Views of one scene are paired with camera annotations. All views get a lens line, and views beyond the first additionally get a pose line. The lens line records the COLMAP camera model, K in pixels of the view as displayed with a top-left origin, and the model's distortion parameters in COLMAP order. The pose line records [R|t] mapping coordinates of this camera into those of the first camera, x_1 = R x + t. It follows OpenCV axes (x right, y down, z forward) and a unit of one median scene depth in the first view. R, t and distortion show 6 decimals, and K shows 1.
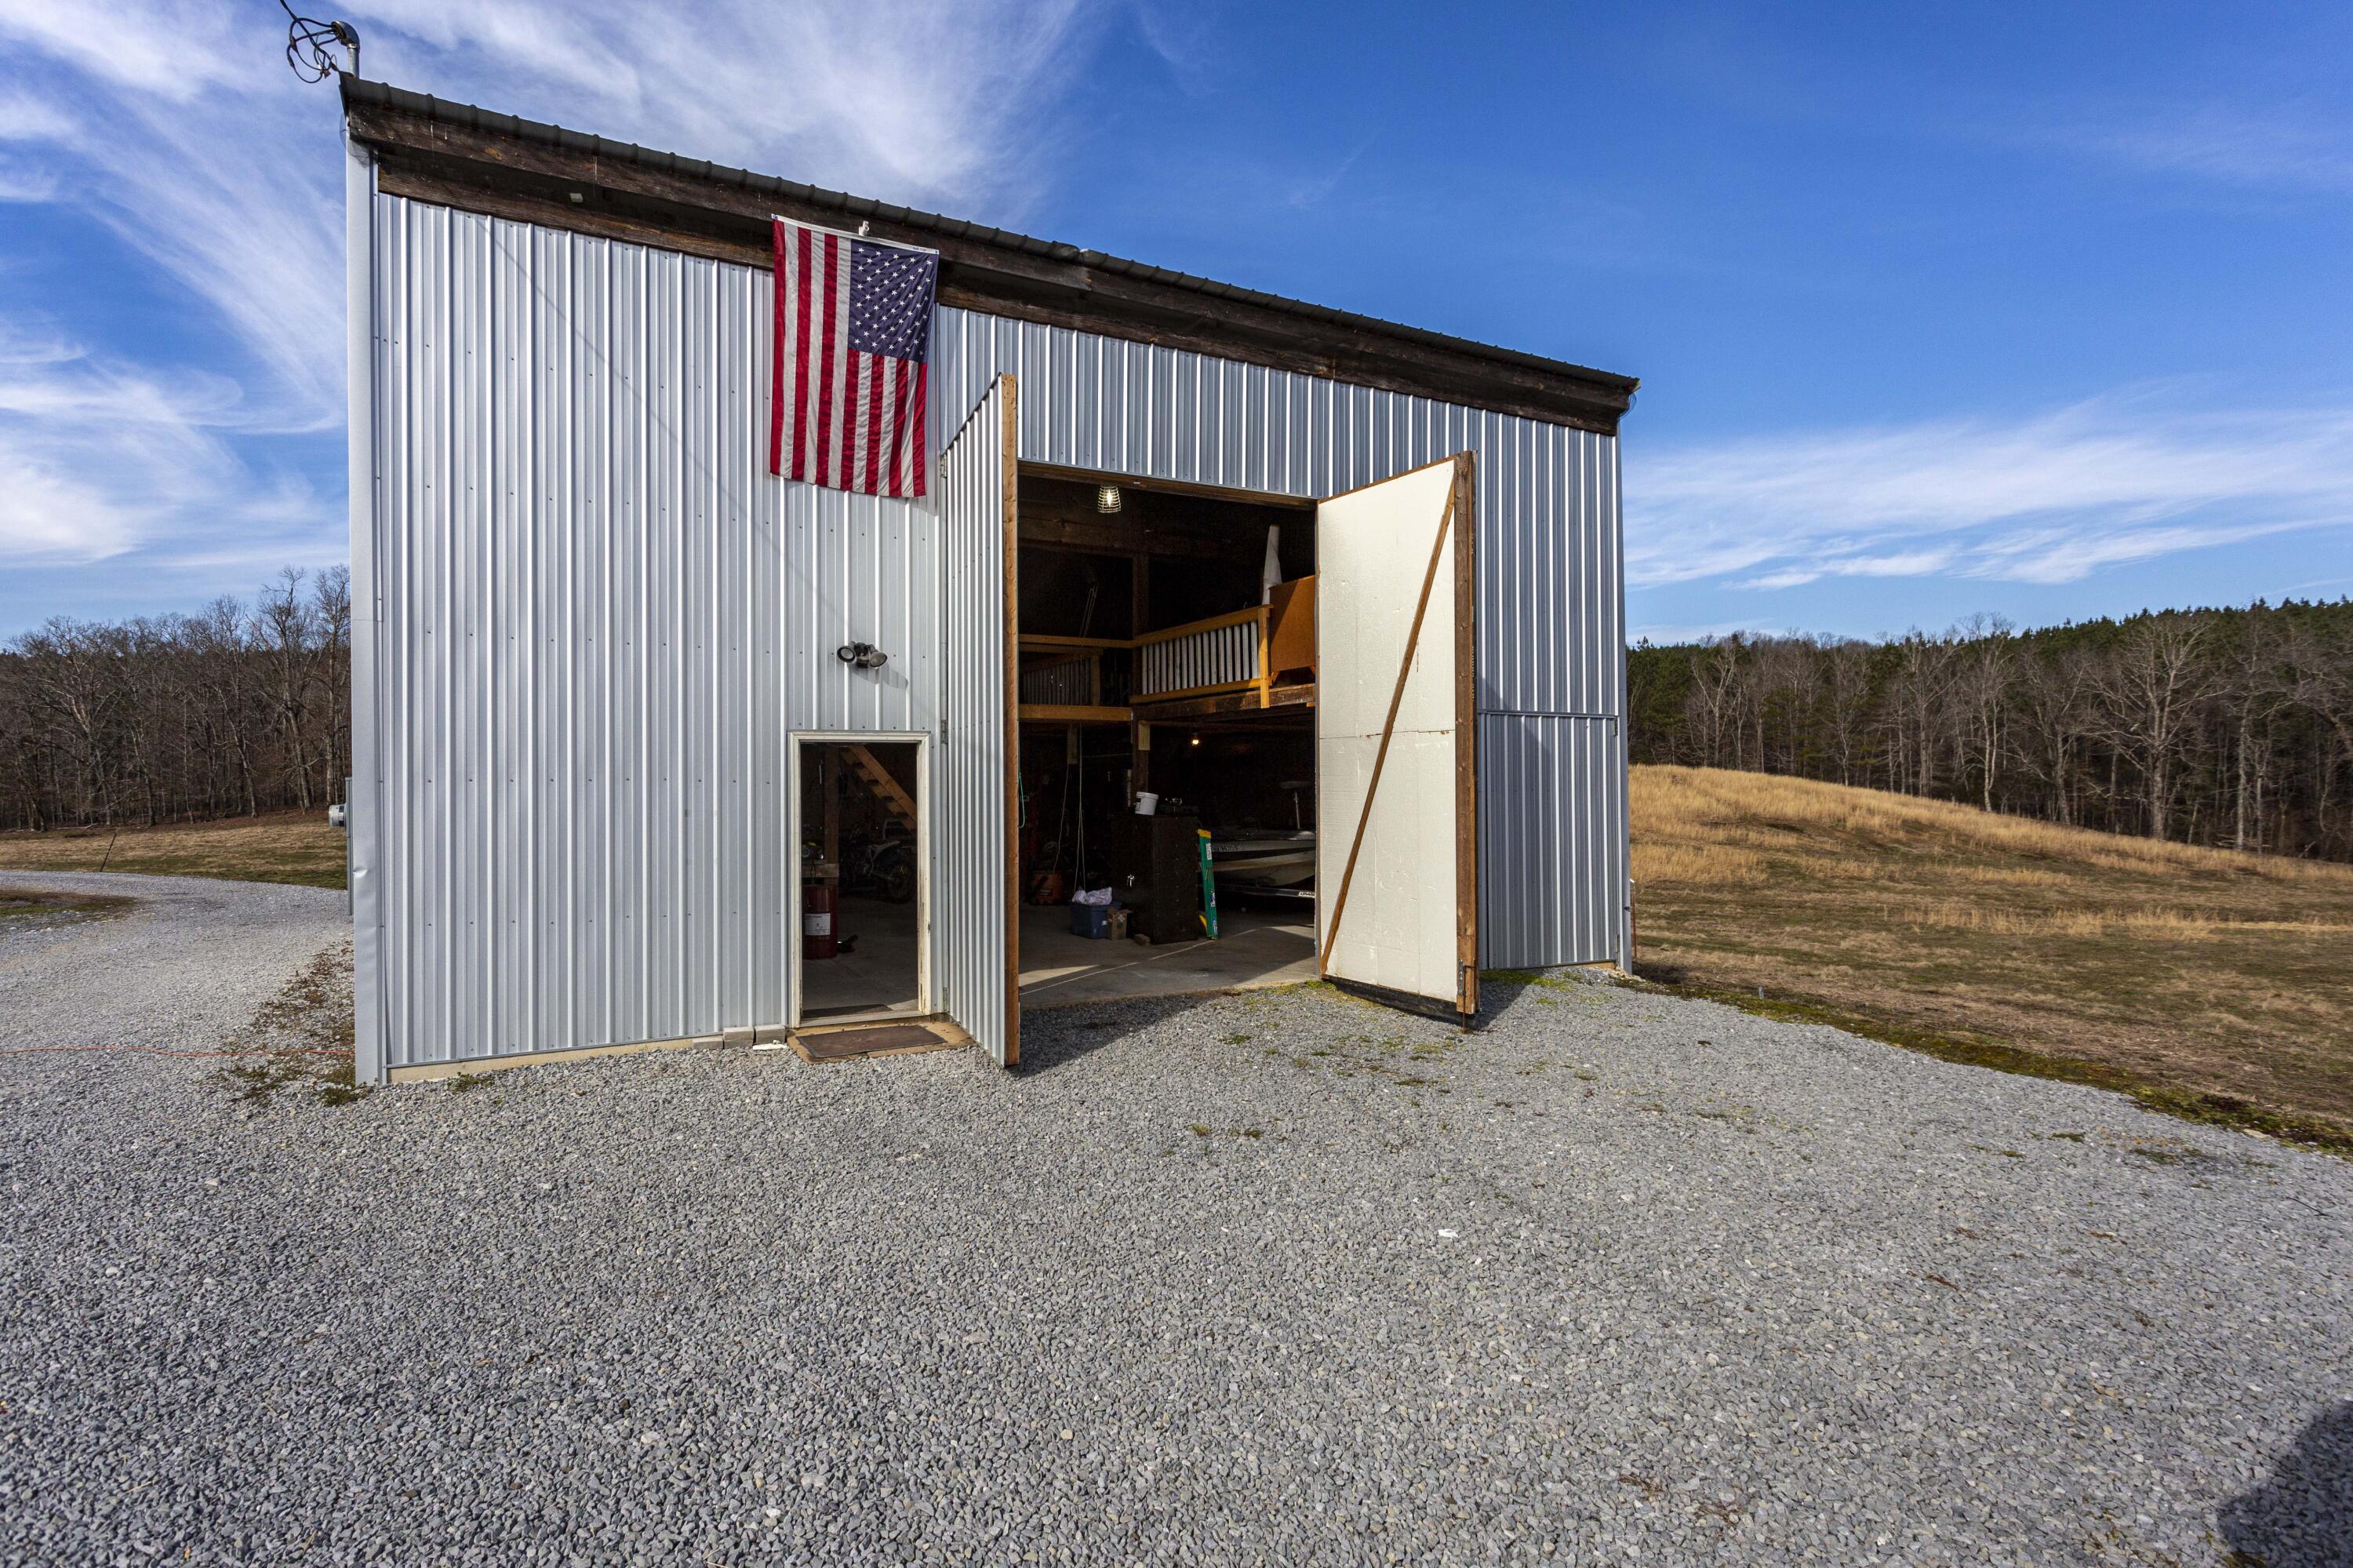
lens RADIAL K [[1148.8, 0, 1176.5], [0, 1148.8, 784.0], [0, 0, 1]] dist [0.003937, 0.000016]
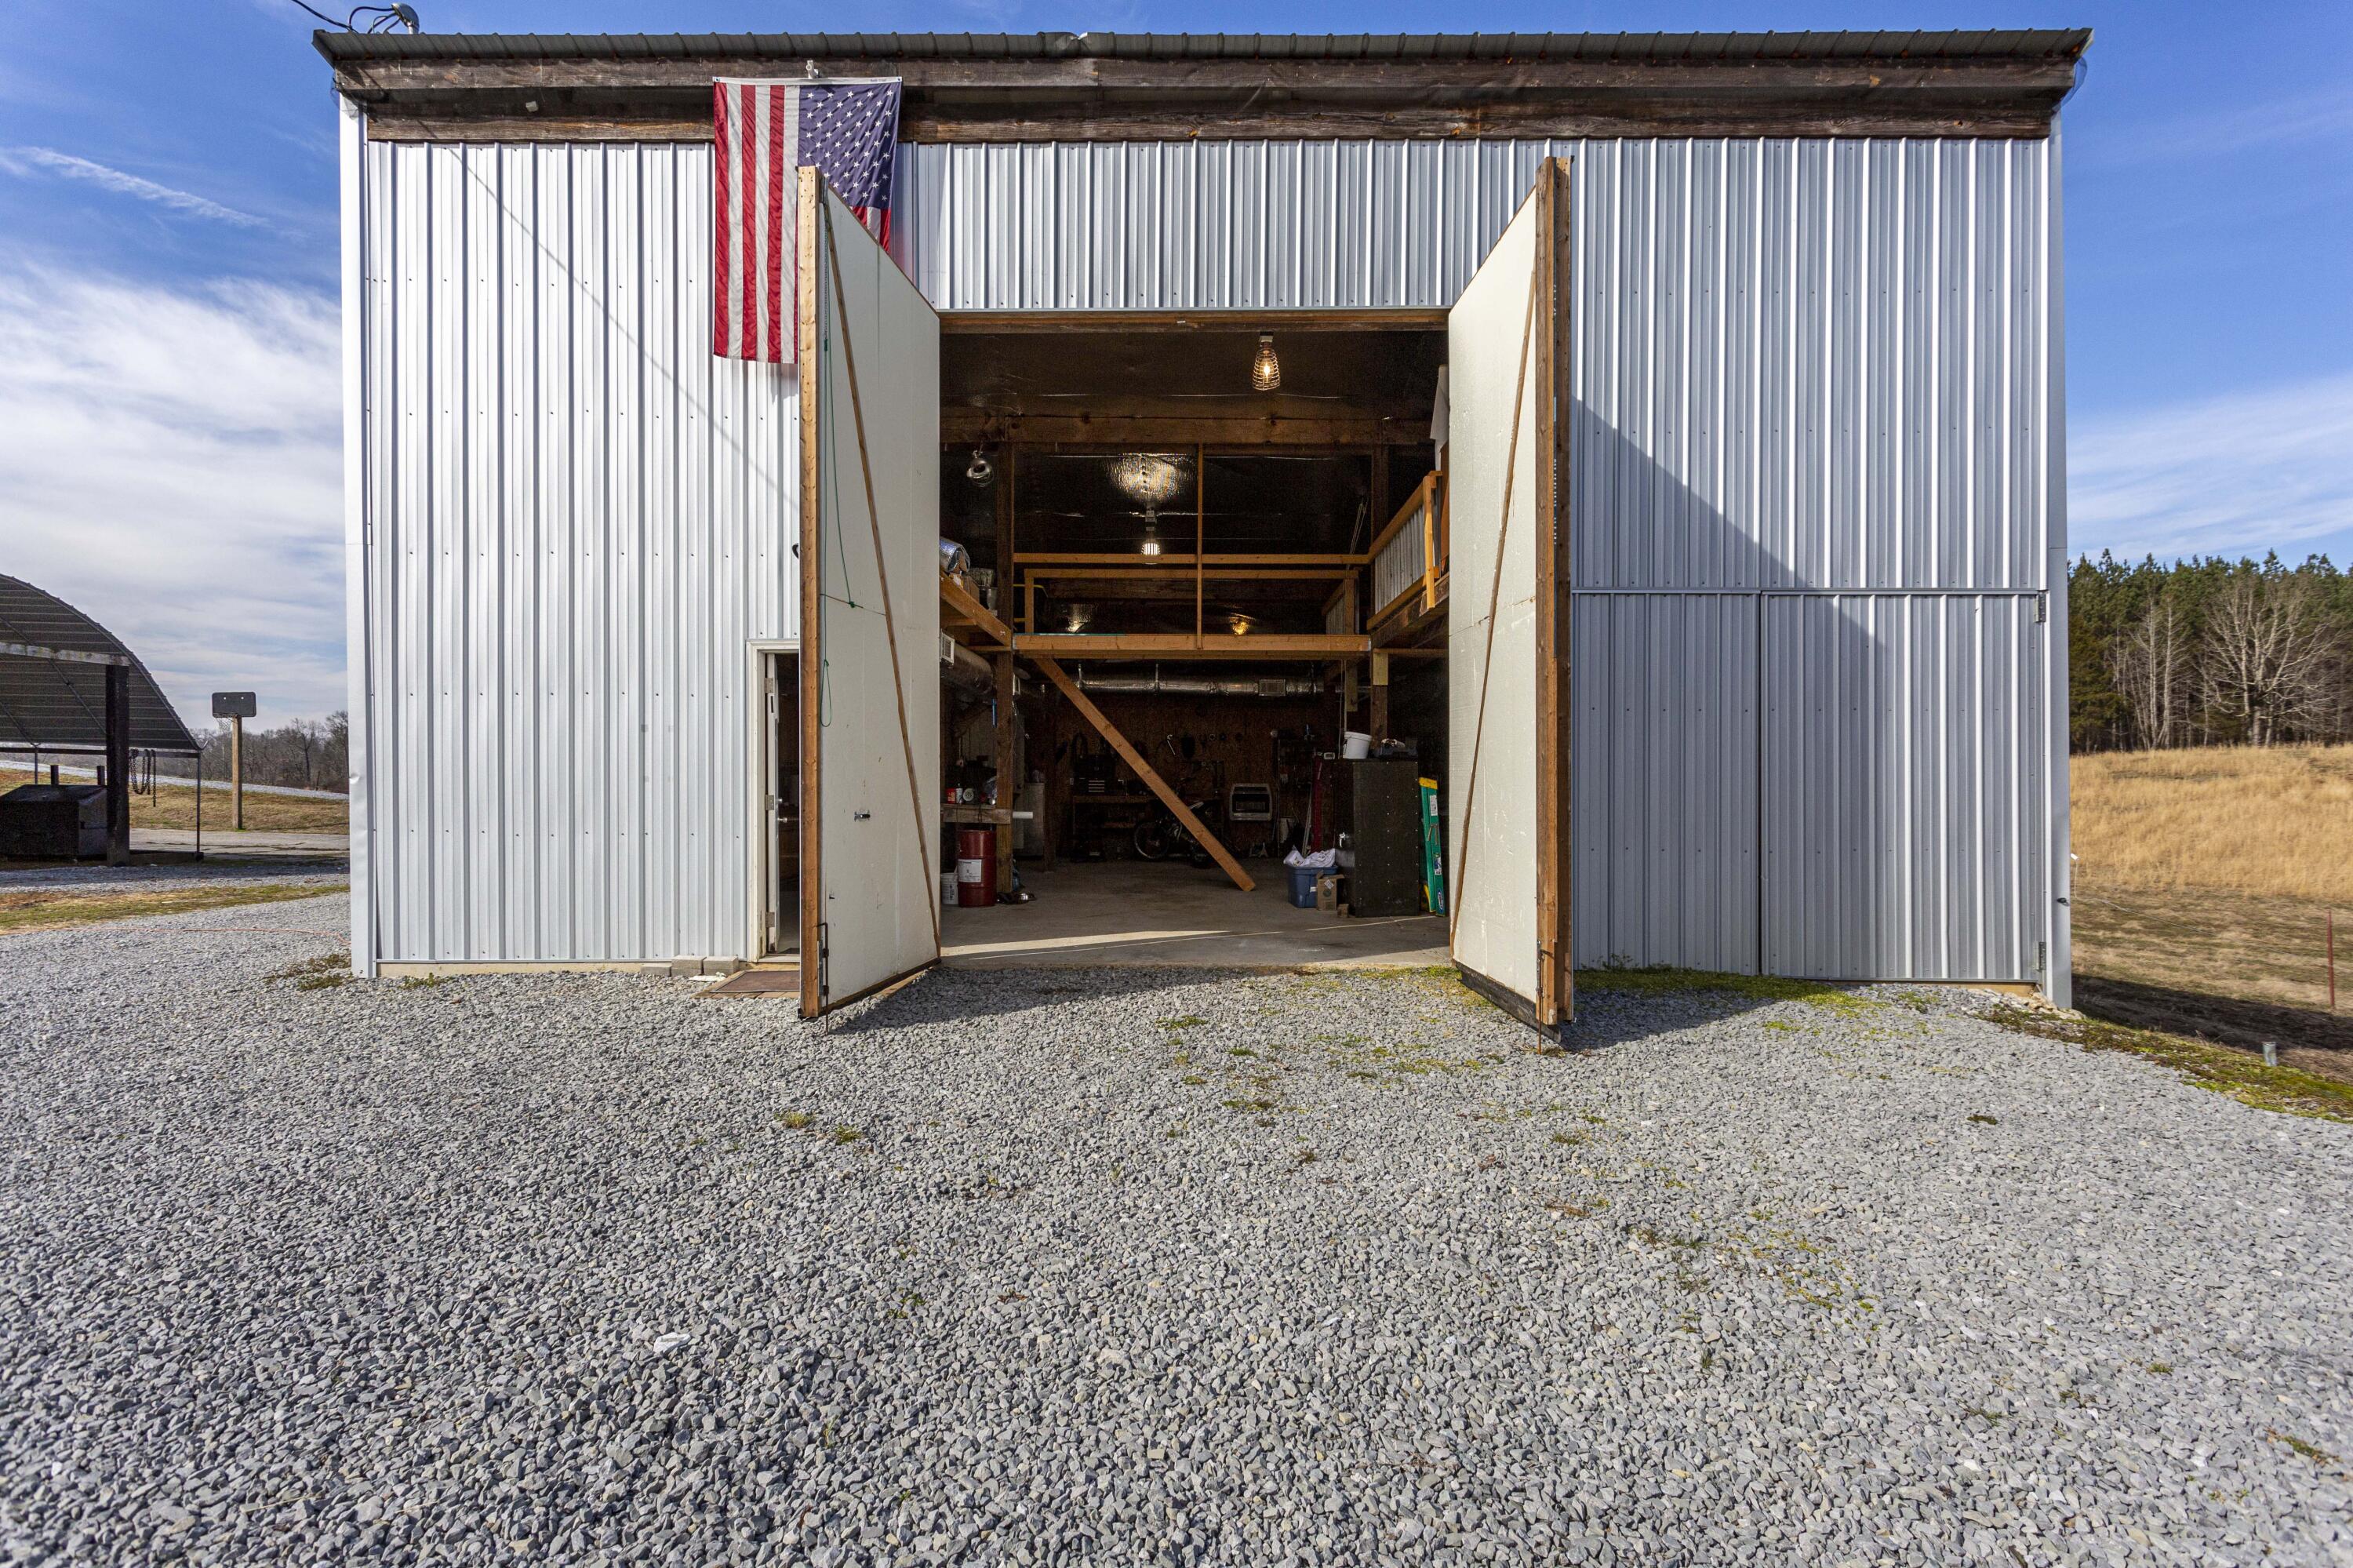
lens RADIAL K [[1148.8, 0, 1176.5], [0, 1148.8, 784.0], [0, 0, 1]] dist [0.003937, 0.000016]
pose [[0.880578, 0.002116, -0.473896, 0.367714], [0.000031, 0.999990, 0.004522, 0.059632], [0.473900, -0.003996, 0.880569, 0.320425]]
